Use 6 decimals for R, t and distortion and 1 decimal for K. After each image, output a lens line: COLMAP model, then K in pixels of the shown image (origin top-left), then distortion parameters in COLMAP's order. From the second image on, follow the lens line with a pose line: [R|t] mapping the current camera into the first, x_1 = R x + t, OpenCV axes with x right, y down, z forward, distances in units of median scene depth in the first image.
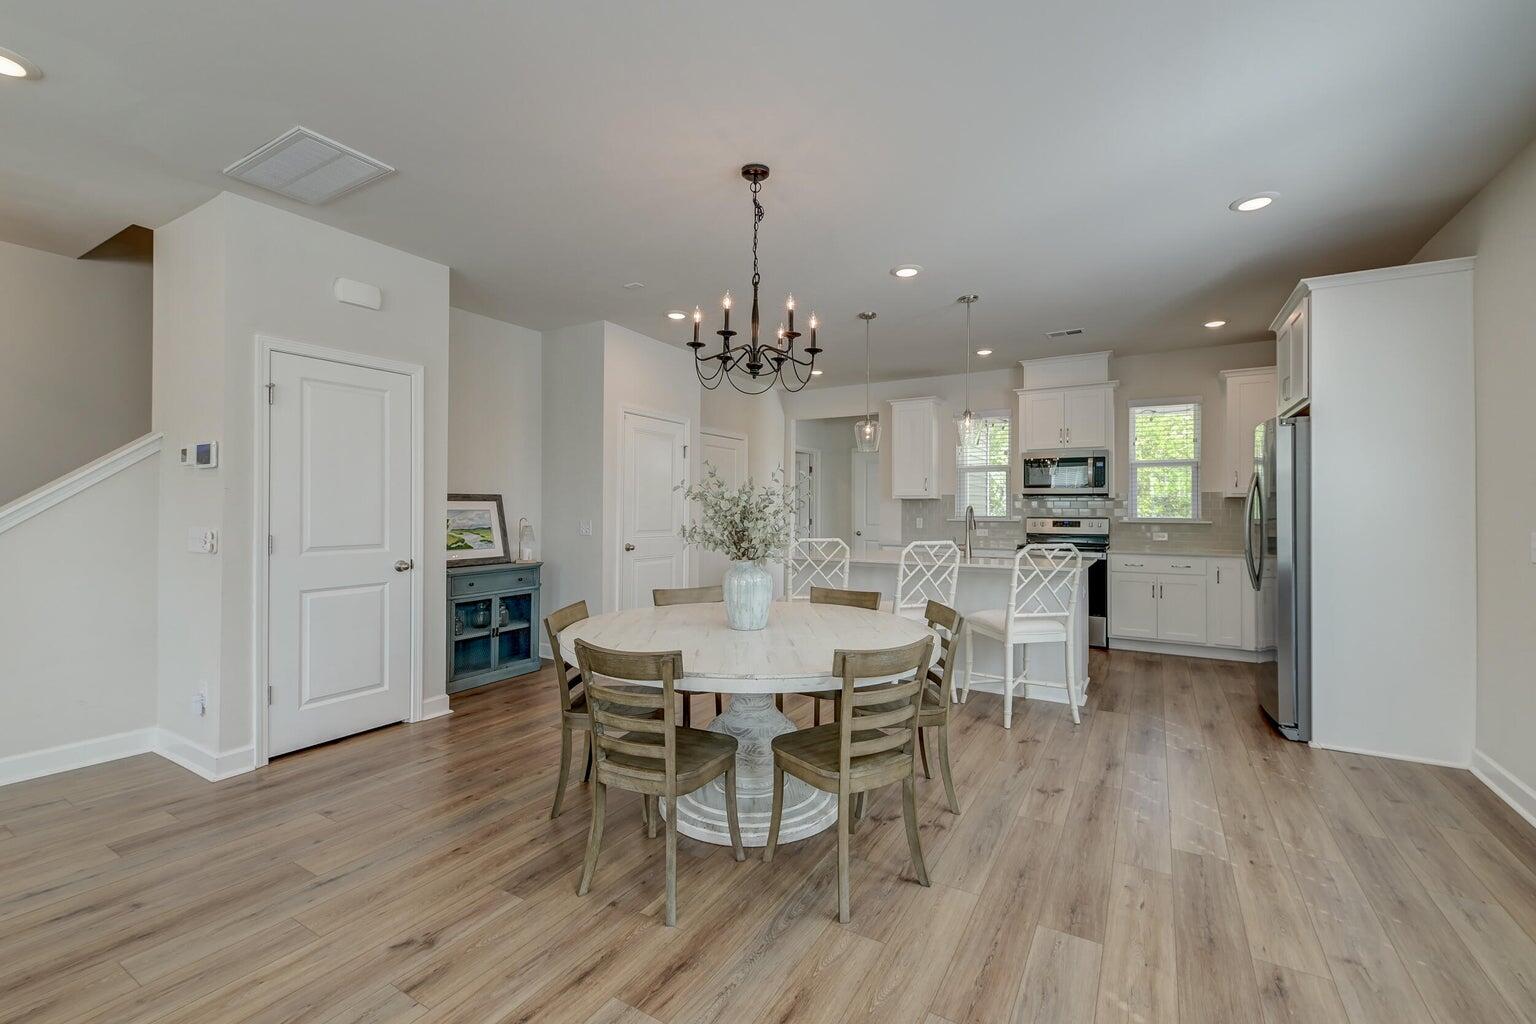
lens RADIAL K [[643.1, 0, 753.2], [0, 643.1, 507.6], [0, 0, 1]] dist [0.008300, -0.000040]
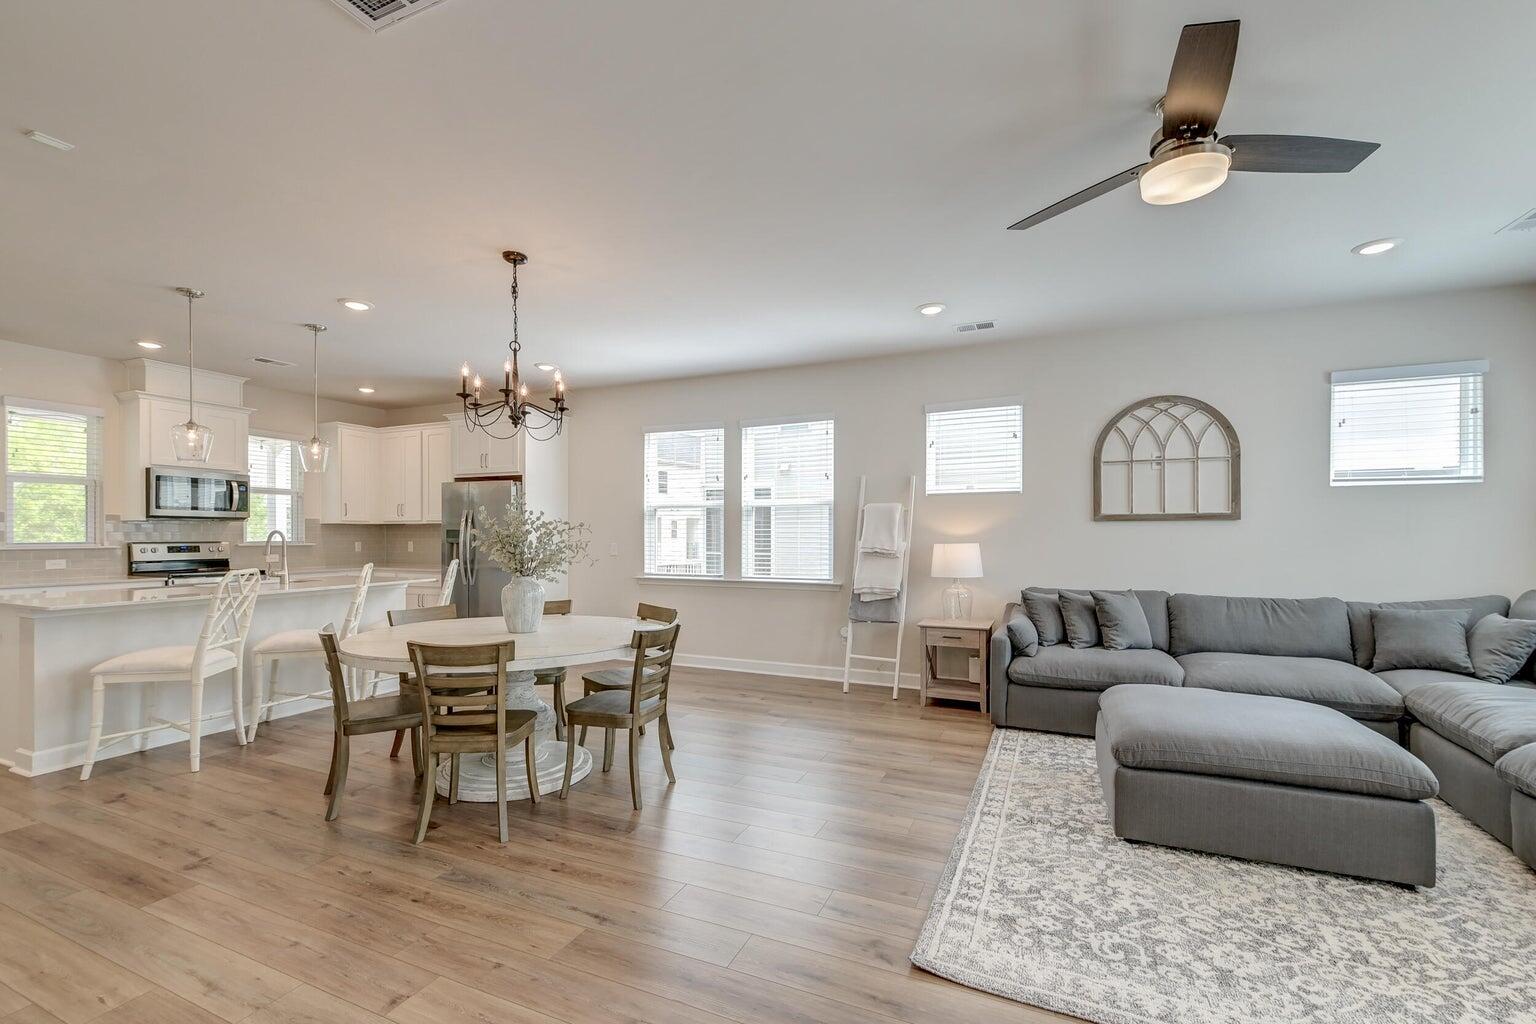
lens RADIAL K [[664.7, 0, 757.2], [0, 664.7, 534.9], [0, 0, 1]] dist [0.020020, -0.006197]
pose [[-0.108759, -0.004047, 0.994060, -0.591019], [-0.003603, 0.999987, 0.003677, -0.001562], [-0.994062, -0.003182, -0.108772, 0.307547]]
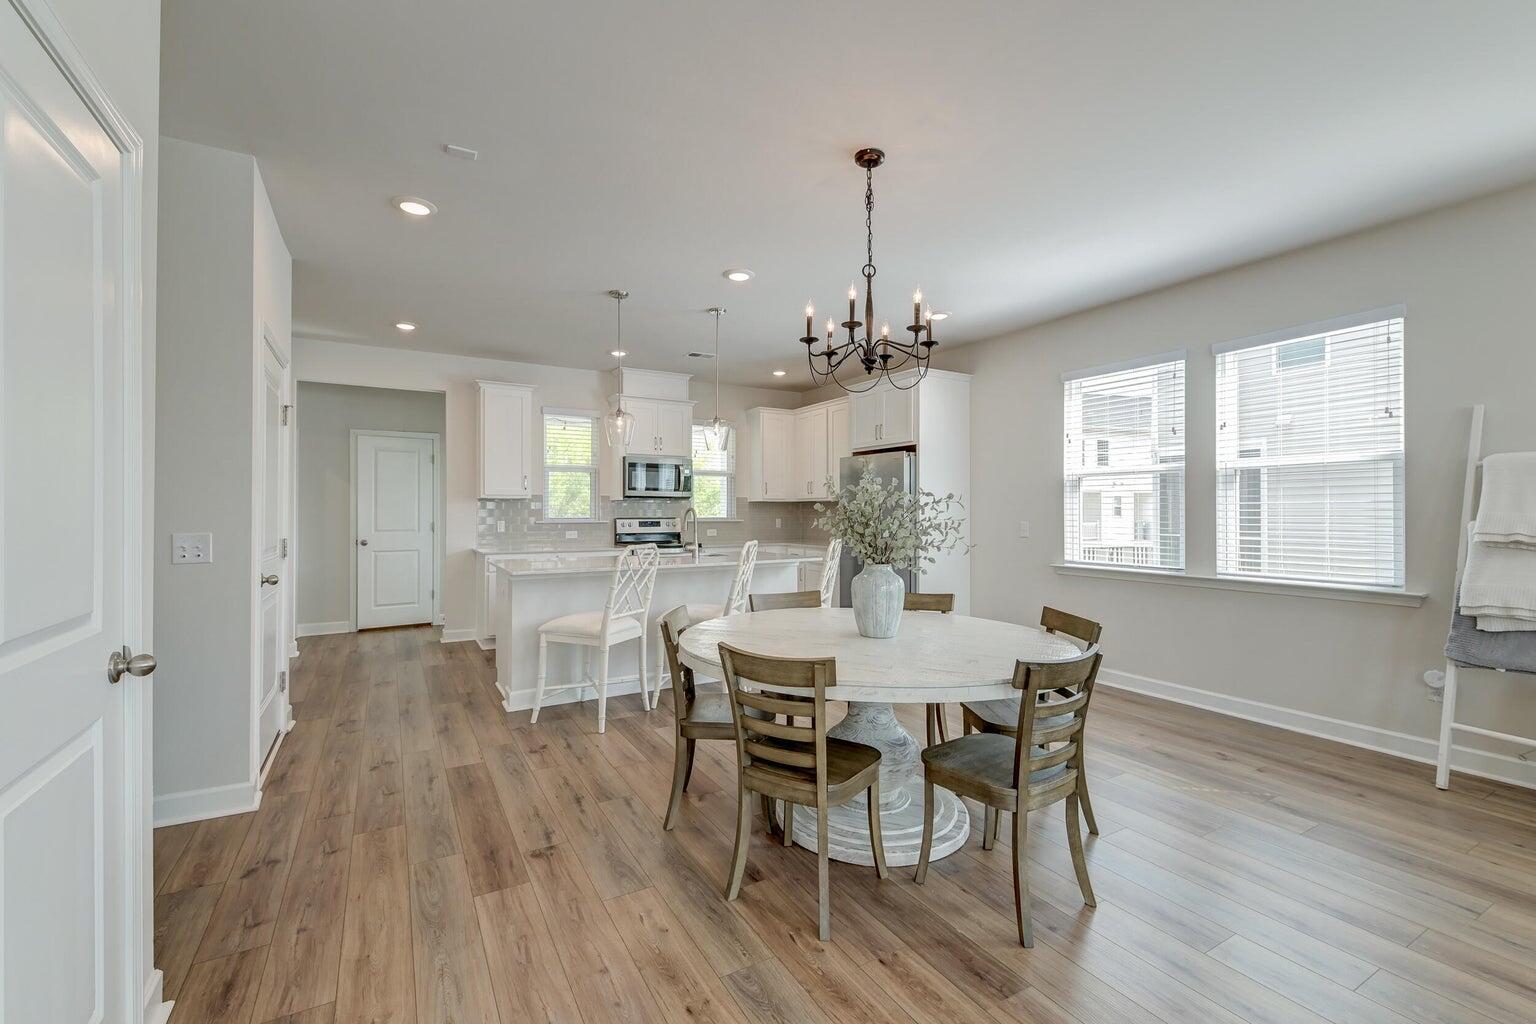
lens RADIAL K [[657.0, 0, 770.2], [0, 657.0, 508.1], [0, 0, 1]] dist [0.009773, -0.000250]
pose [[0.482287, 0.001896, 0.876011, -0.419376], [-0.000577, 0.999998, -0.001846, 0.000493], [-0.876013, 0.000385, 0.482287, 0.296763]]
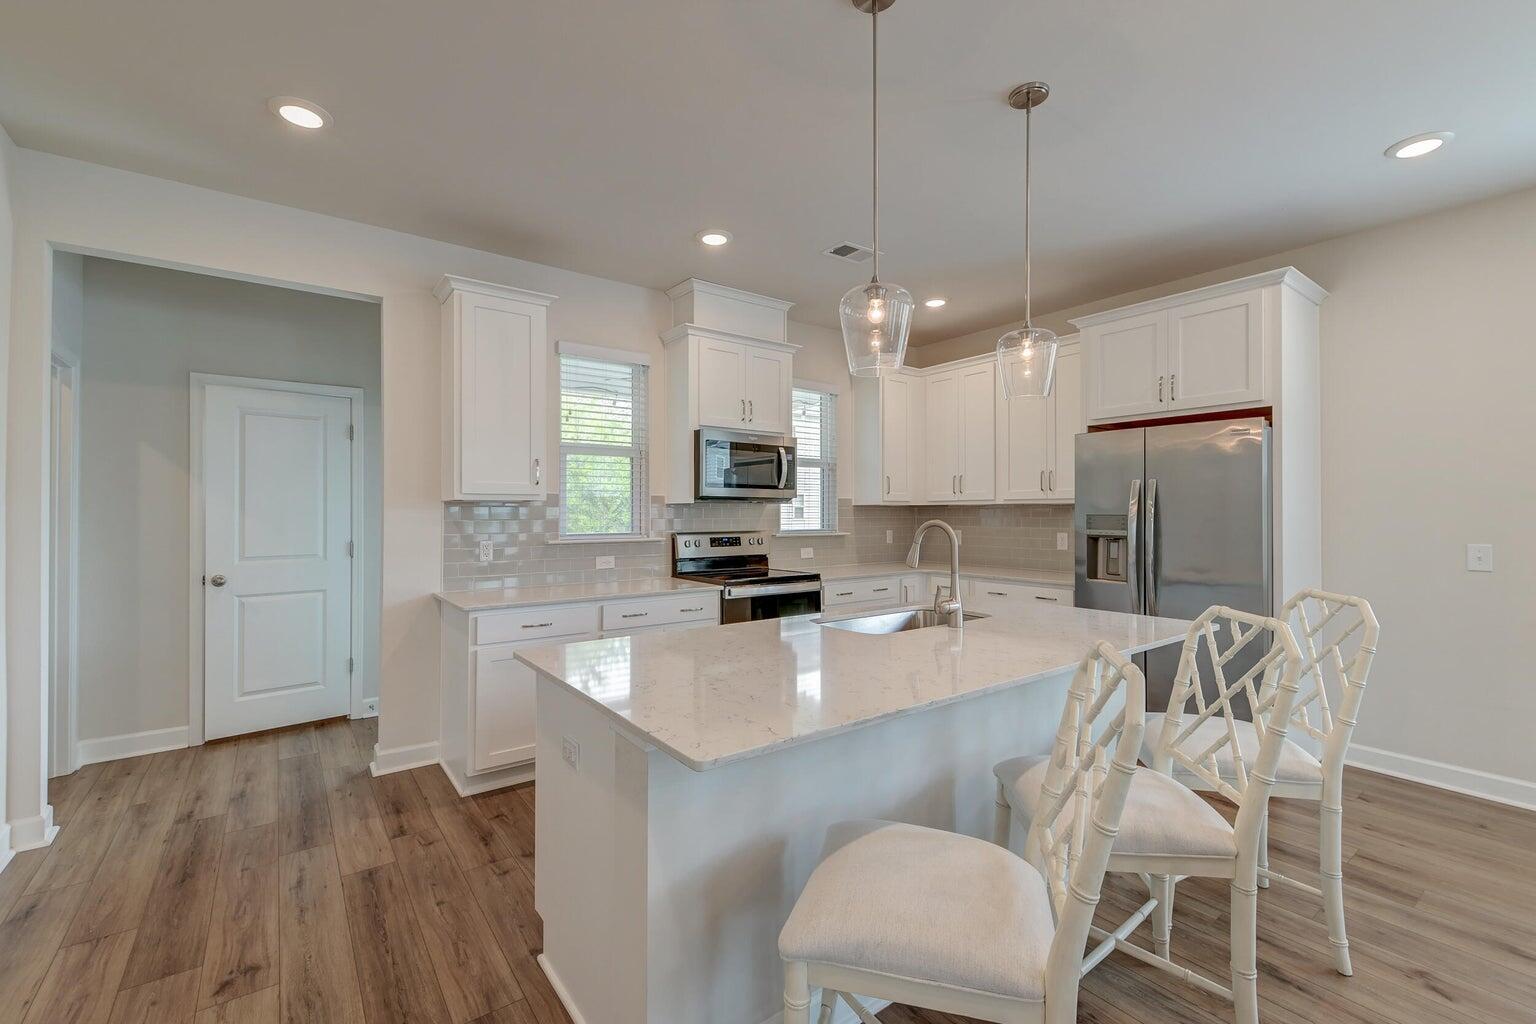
lens RADIAL K [[646.5, 0, 765.7], [0, 646.5, 508.9], [0, 0, 1]] dist [0.002232, -0.000401]
pose [[0.374872, 0.002772, 0.927073, -0.135265], [0.000753, 0.999994, -0.003295, -0.007288], [-0.927076, 0.001933, 0.374867, 0.748560]]
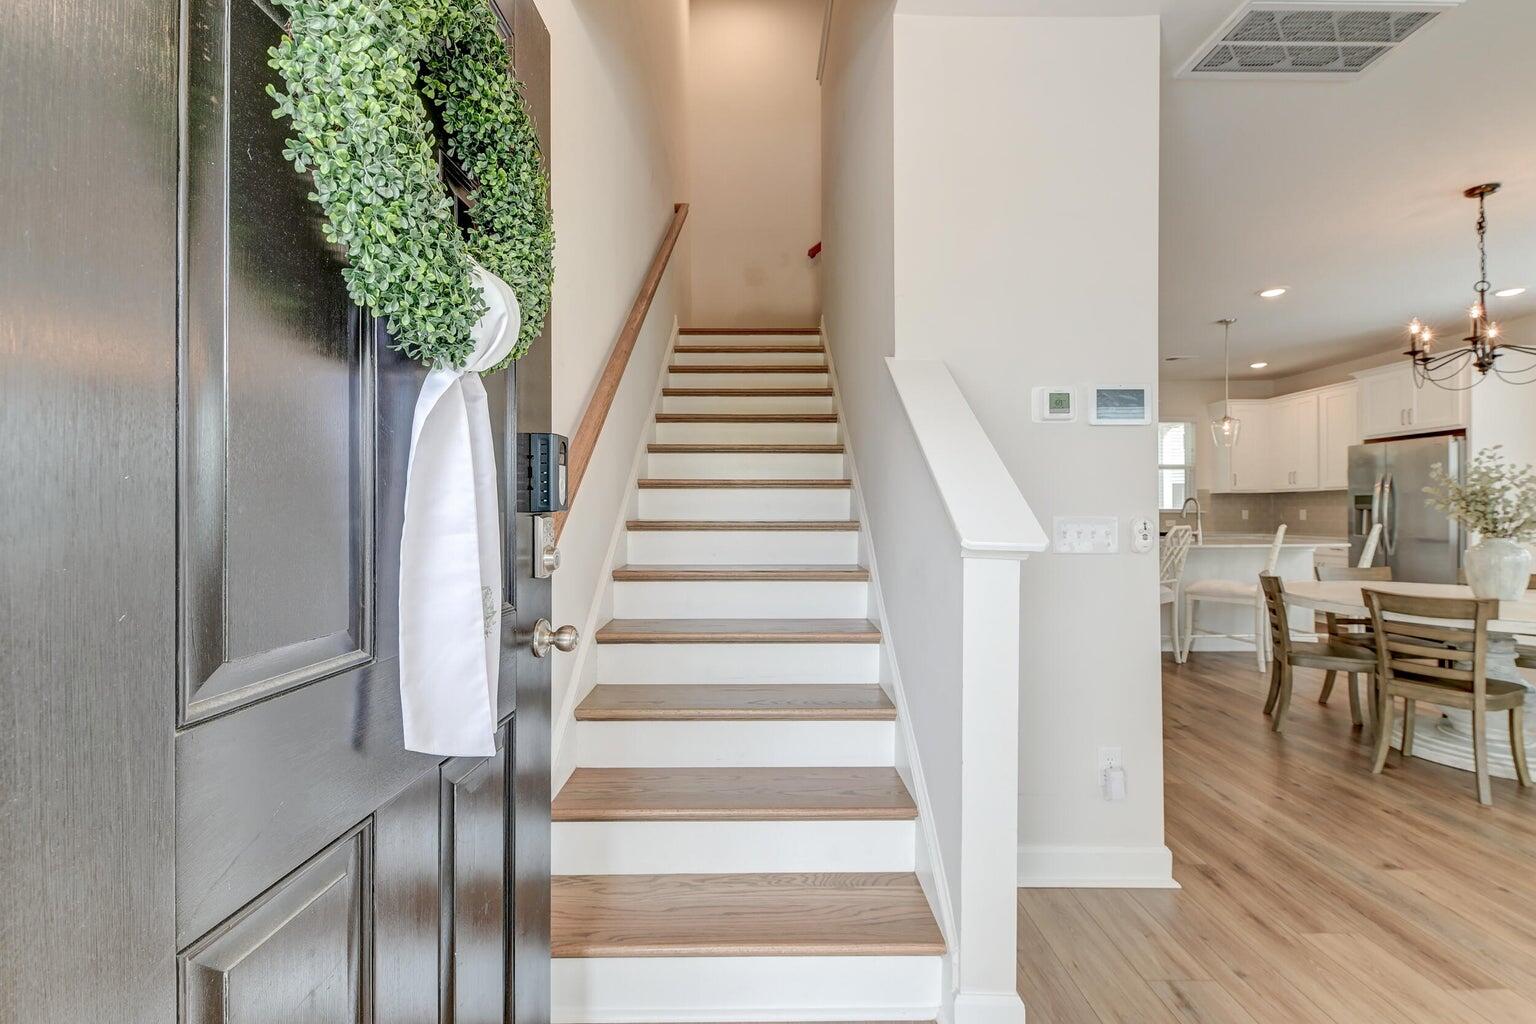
lens RADIAL K [[646.5, 0, 765.7], [0, 646.5, 508.9], [0, 0, 1]] dist [0.002232, -0.000401]
pose [[0.855773, -0.005026, 0.517328, -0.745203], [0.005140, 0.999986, 0.001213, 0.010750], [-0.517327, 0.001621, 0.855786, 0.308133]]
